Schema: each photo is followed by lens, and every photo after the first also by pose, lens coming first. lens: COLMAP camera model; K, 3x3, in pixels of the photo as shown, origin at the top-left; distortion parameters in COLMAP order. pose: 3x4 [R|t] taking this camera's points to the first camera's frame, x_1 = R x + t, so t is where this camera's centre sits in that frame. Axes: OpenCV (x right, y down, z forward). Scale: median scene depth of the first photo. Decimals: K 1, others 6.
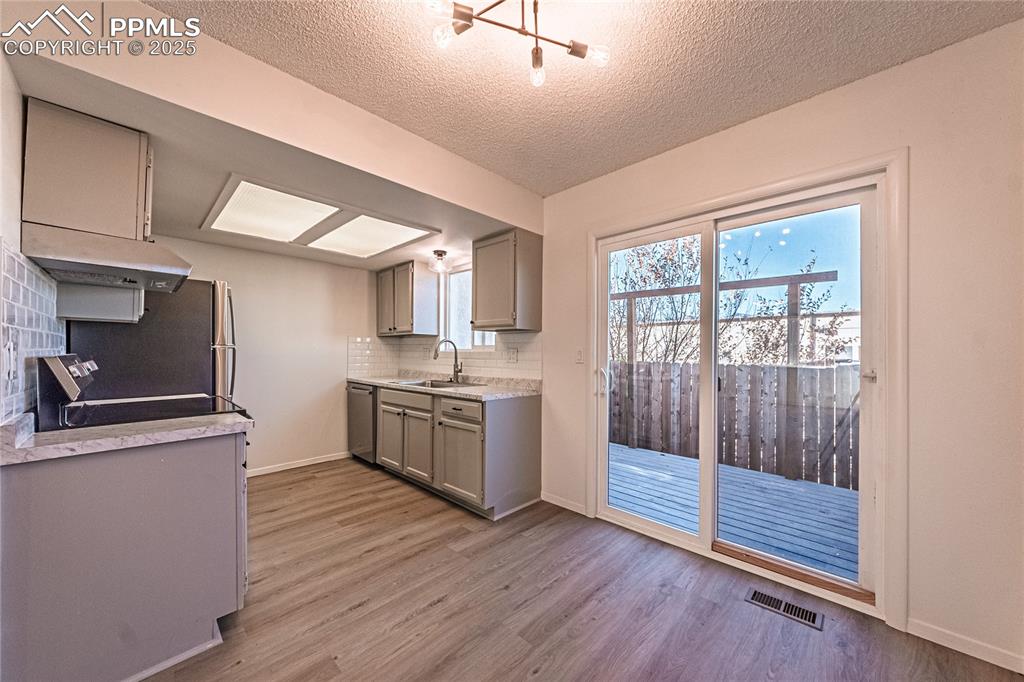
lens RADIAL K [[366.1, 0, 516.0], [0, 366.1, 350.8], [0, 0, 1]] dist [0.000716, -0.000354]
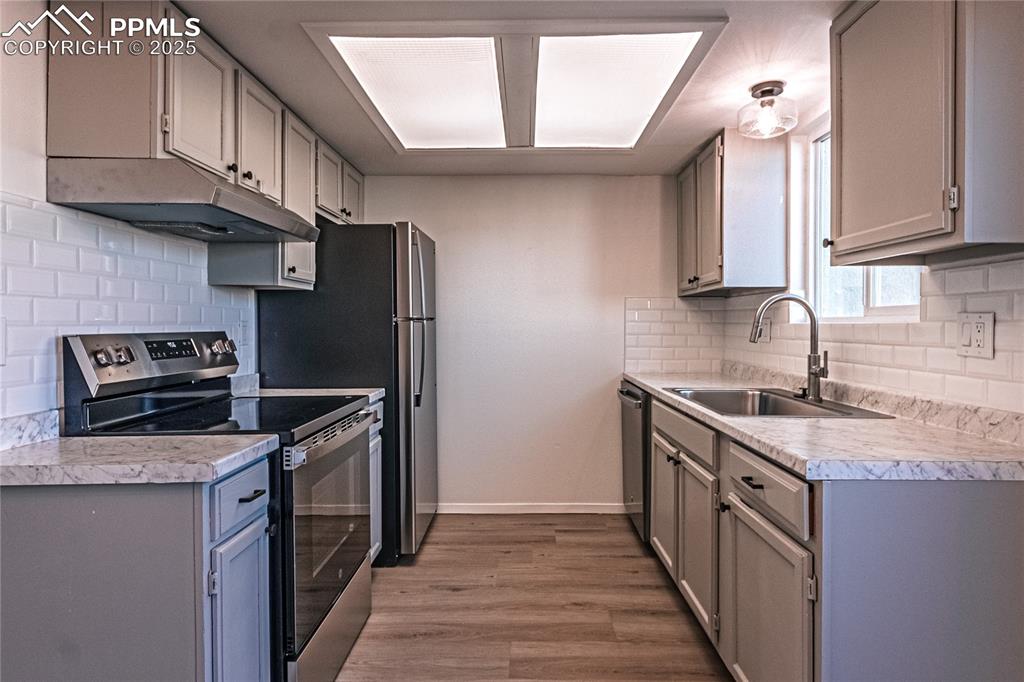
lens RADIAL K [[555.9, 0, 523.5], [0, 555.9, 329.0], [0, 0, 1]] dist [0.004999, -0.000241]
pose [[0.686176, -0.003267, -0.727428, 0.074123], [0.009100, 0.999950, 0.004094, 0.002610], [0.727379, -0.009429, 0.686172, 0.397412]]
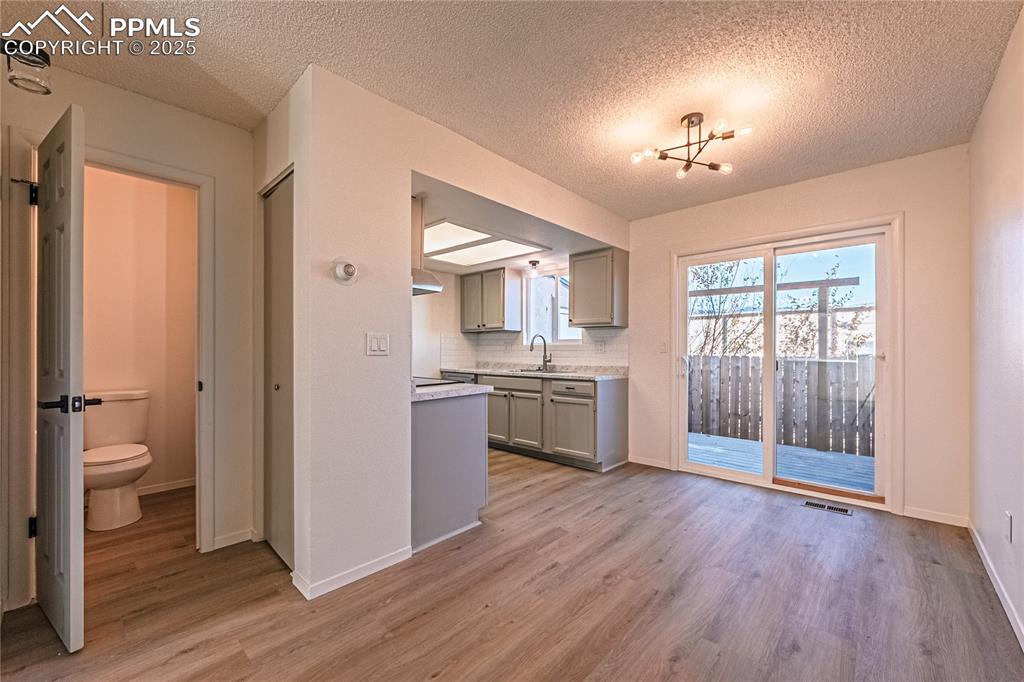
lens RADIAL K [[406.1, 0, 512.3], [0, 406.1, 349.0], [0, 0, 1]] dist [-0.002748, -0.000272]
pose [[0.999881, -0.003113, 0.015084, -0.336577], [0.003109, 0.999995, 0.000308, 0.017629], [-0.015085, -0.000261, 0.999886, -0.373999]]
